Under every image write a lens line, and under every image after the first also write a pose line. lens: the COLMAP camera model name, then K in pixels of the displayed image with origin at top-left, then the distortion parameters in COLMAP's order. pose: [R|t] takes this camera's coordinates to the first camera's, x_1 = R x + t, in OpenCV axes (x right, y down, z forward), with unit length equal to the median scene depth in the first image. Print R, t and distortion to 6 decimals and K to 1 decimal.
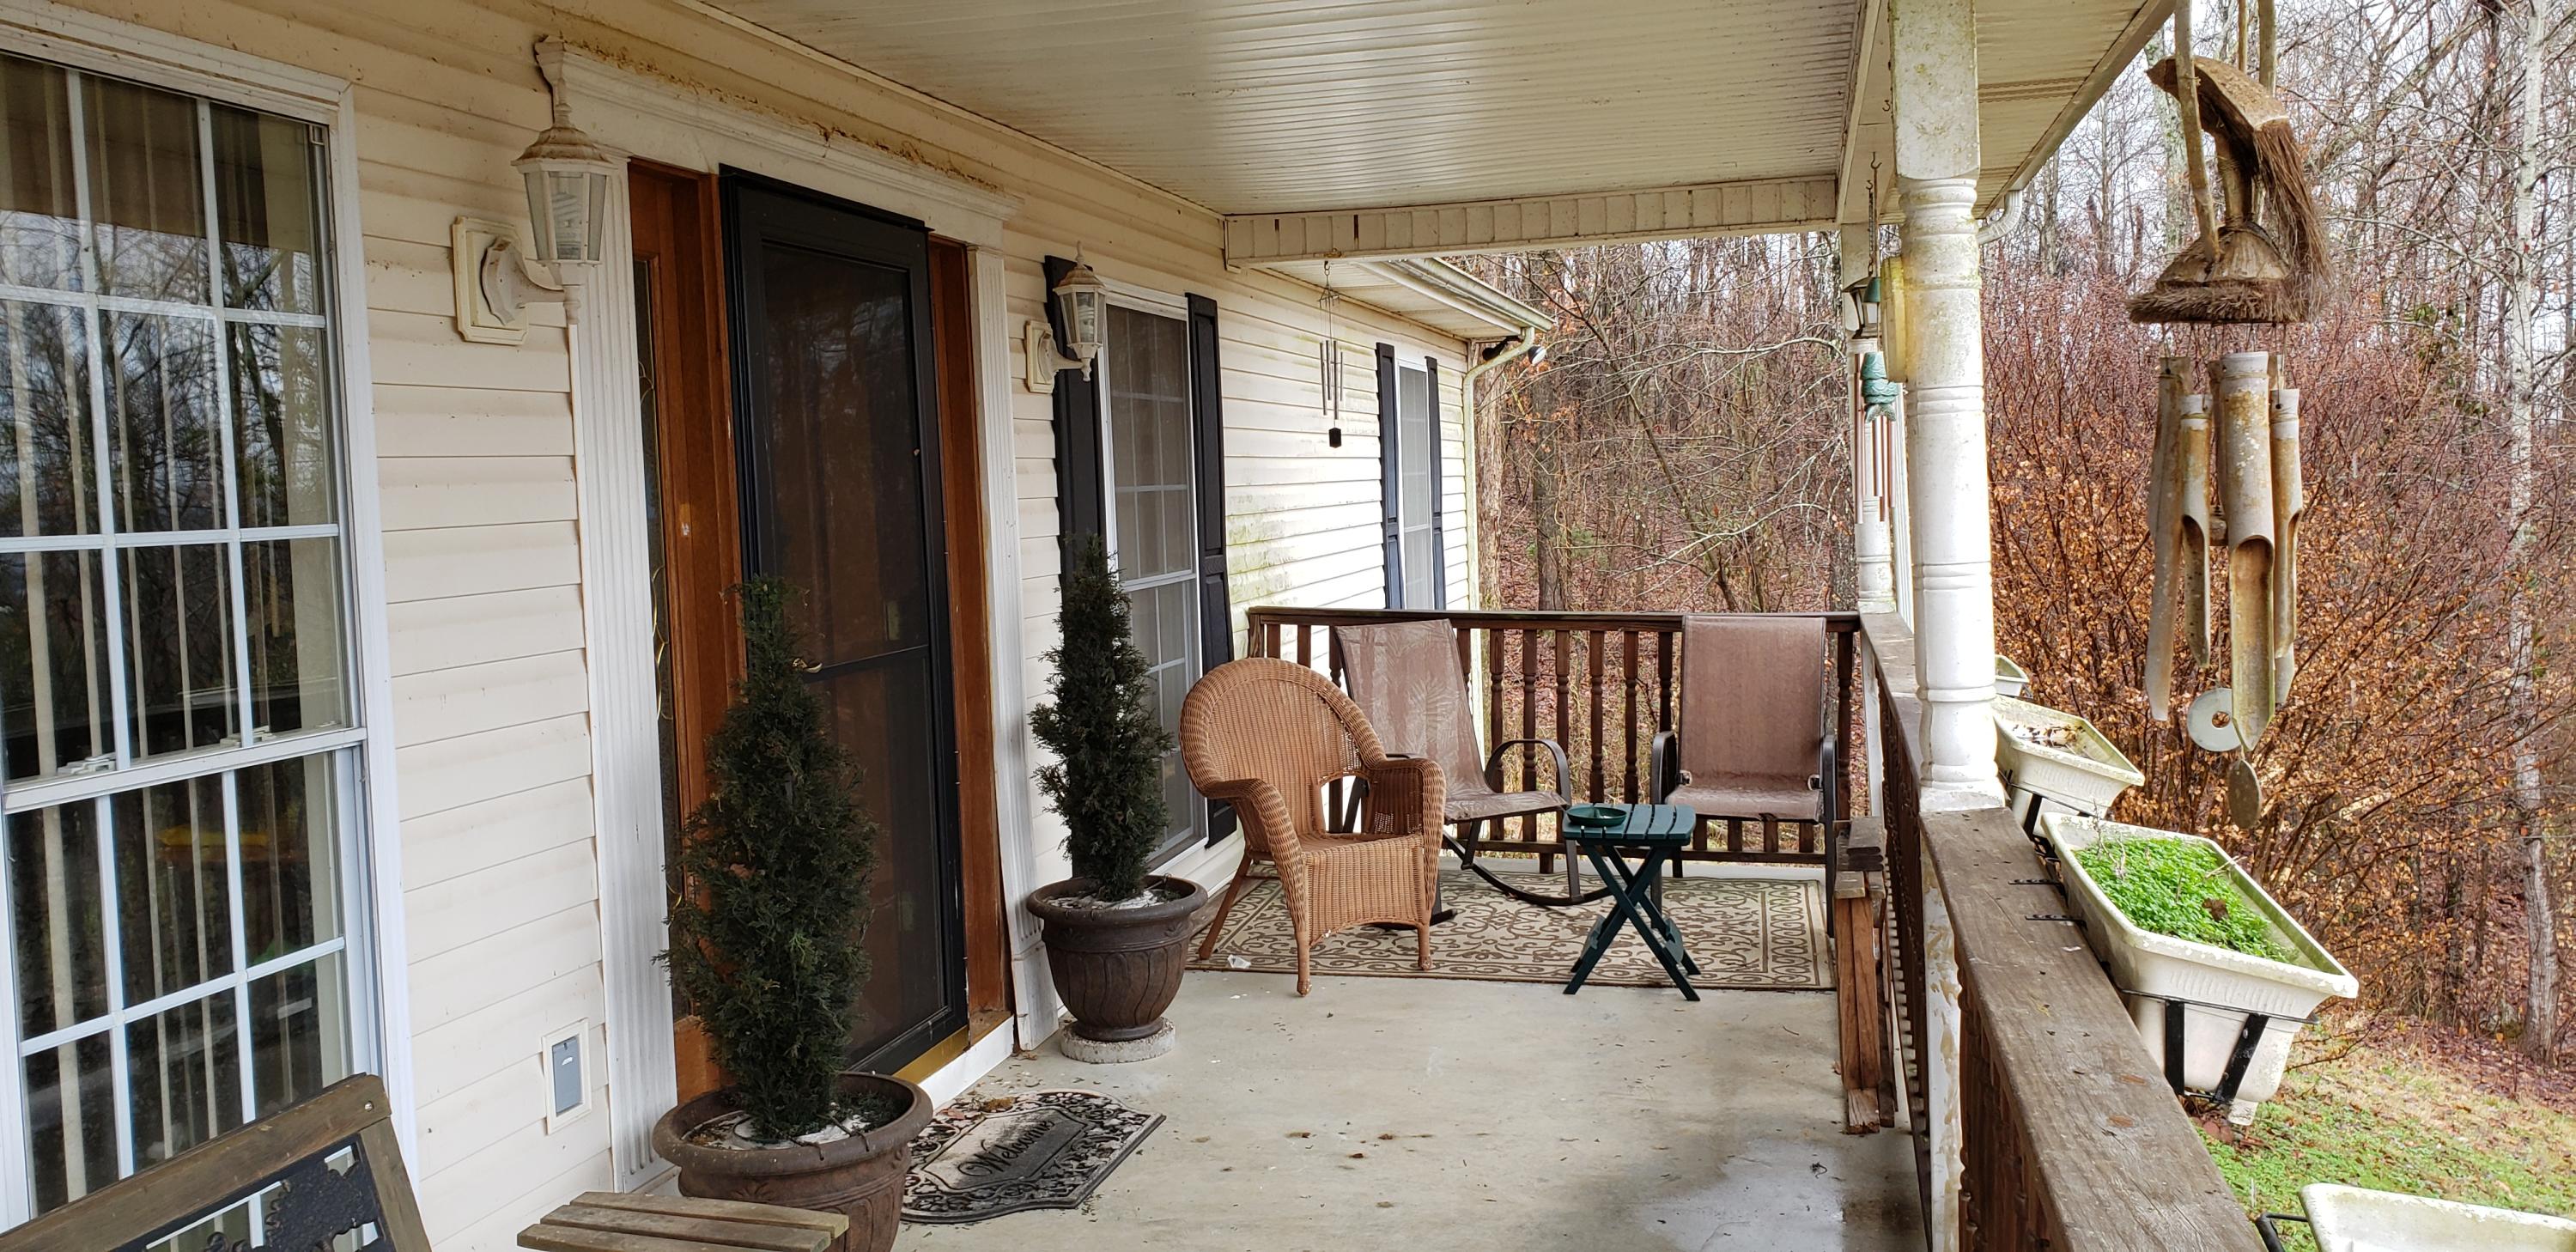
lens RADIAL K [[1950.1, 0, 1281.7], [0, 1950.1, 605.4], [0, 0, 1]] dist [0.007342, 0.001066]
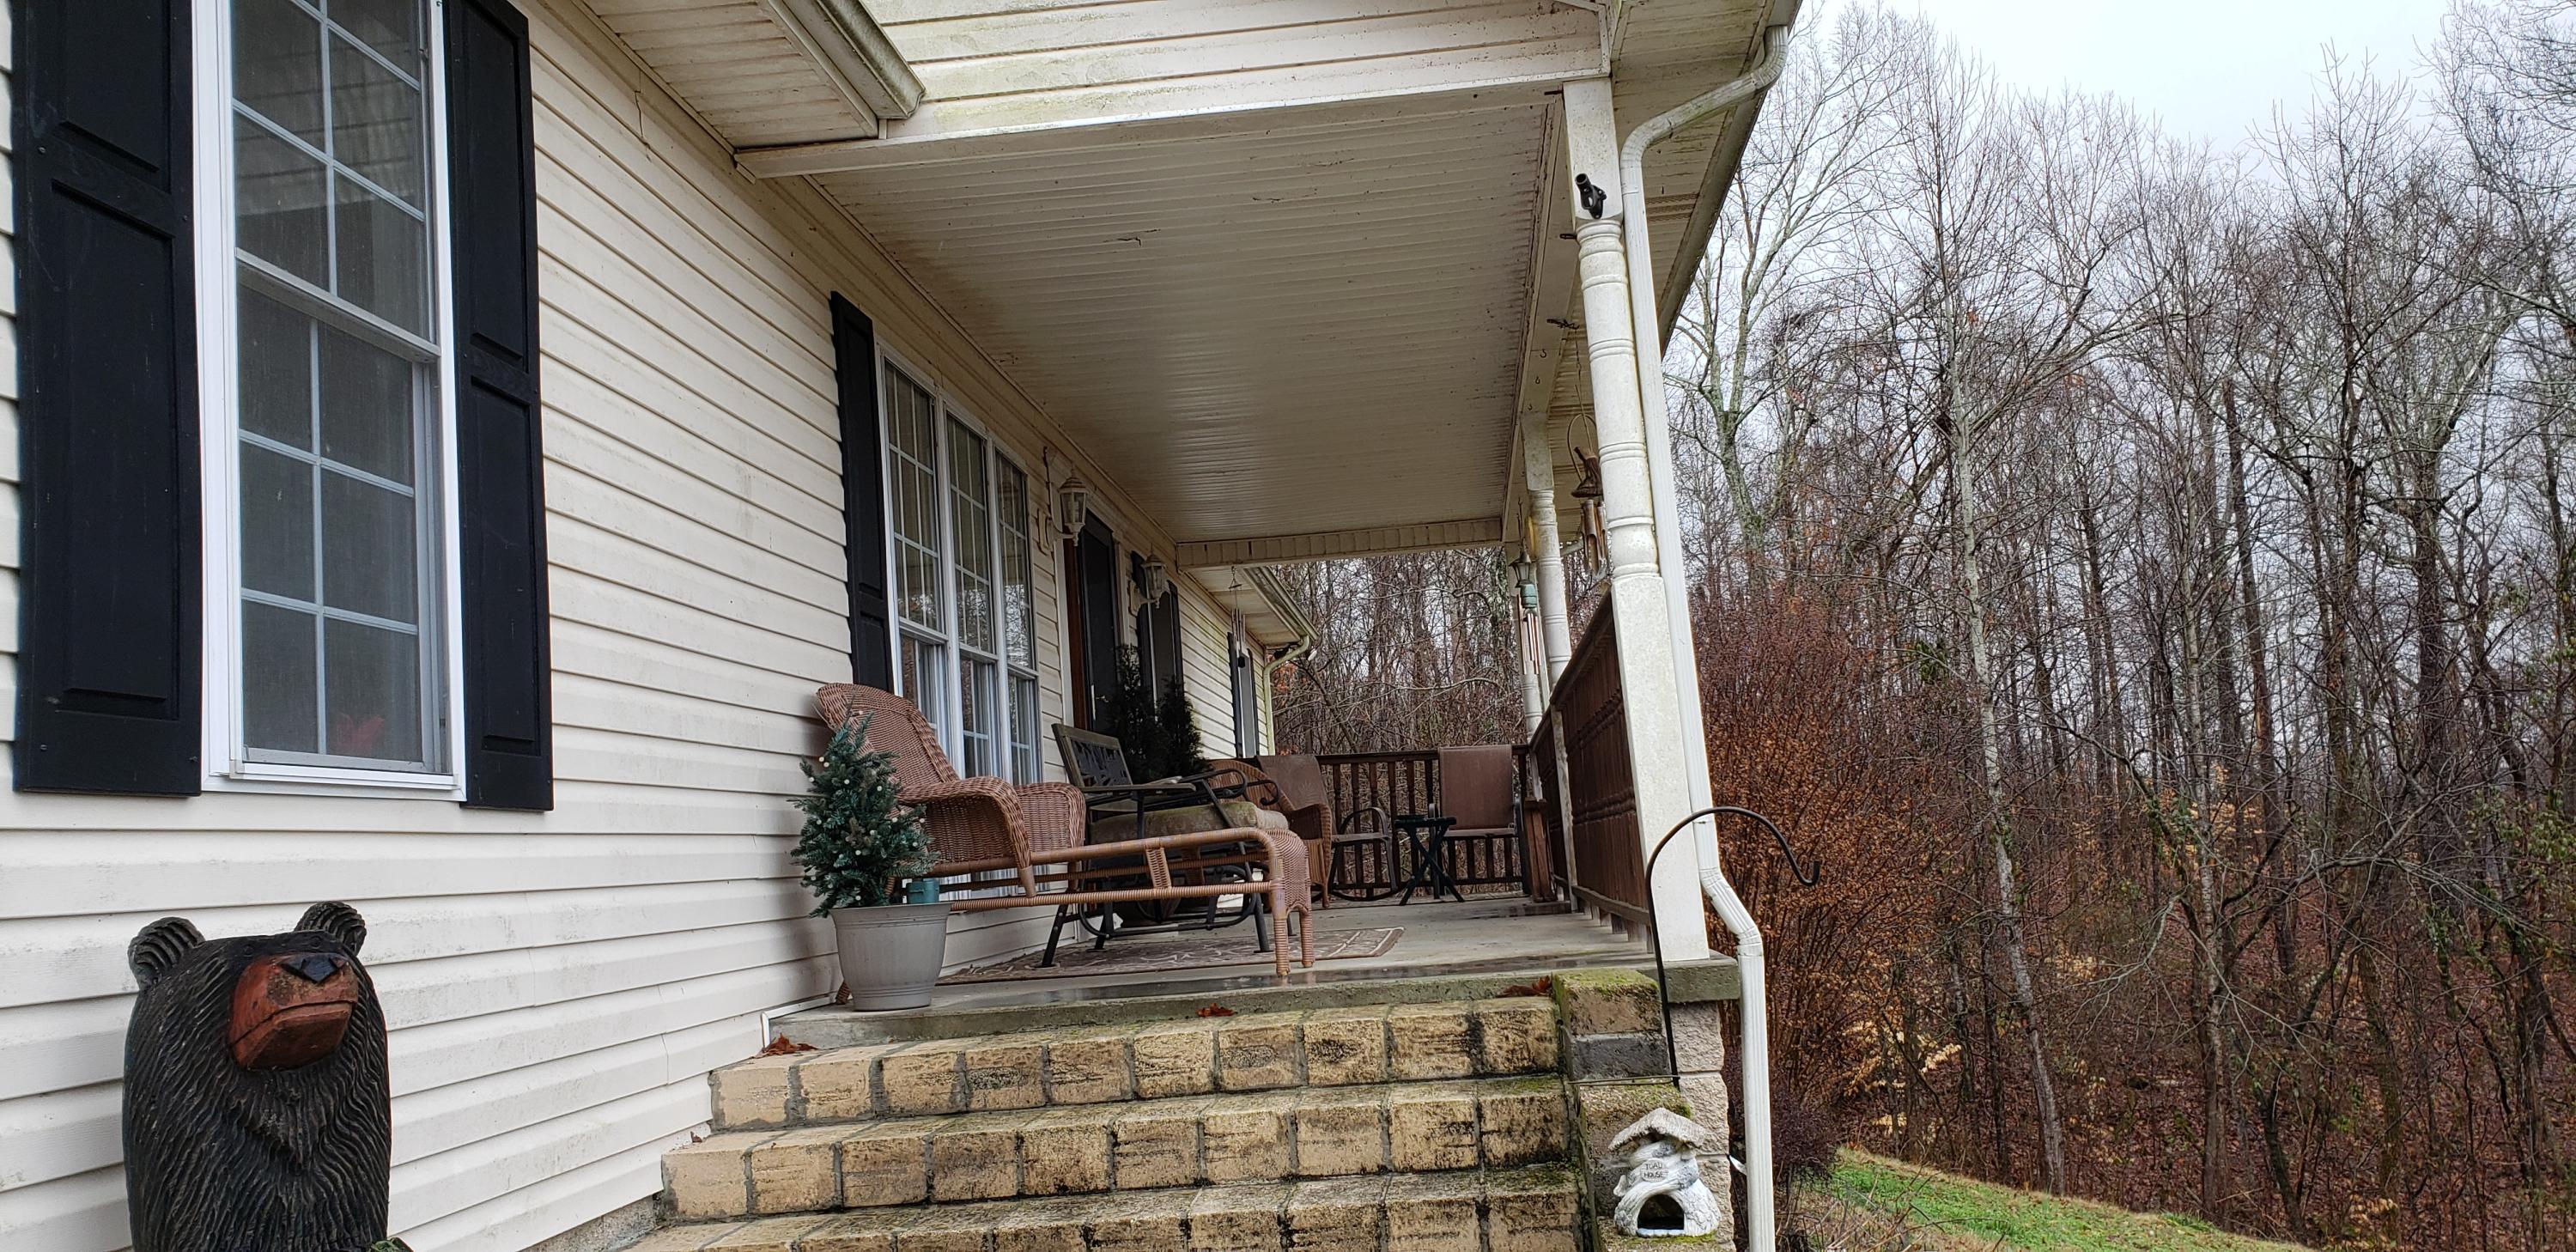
lens RADIAL K [[1950.1, 0, 1281.7], [0, 1950.1, 605.4], [0, 0, 1]] dist [0.007342, 0.001066]
pose [[0.985993, -0.014953, 0.166117, -0.237193], [0.048477, 0.978670, -0.199639, 0.226222], [-0.159588, 0.204896, 0.965686, -0.763329]]
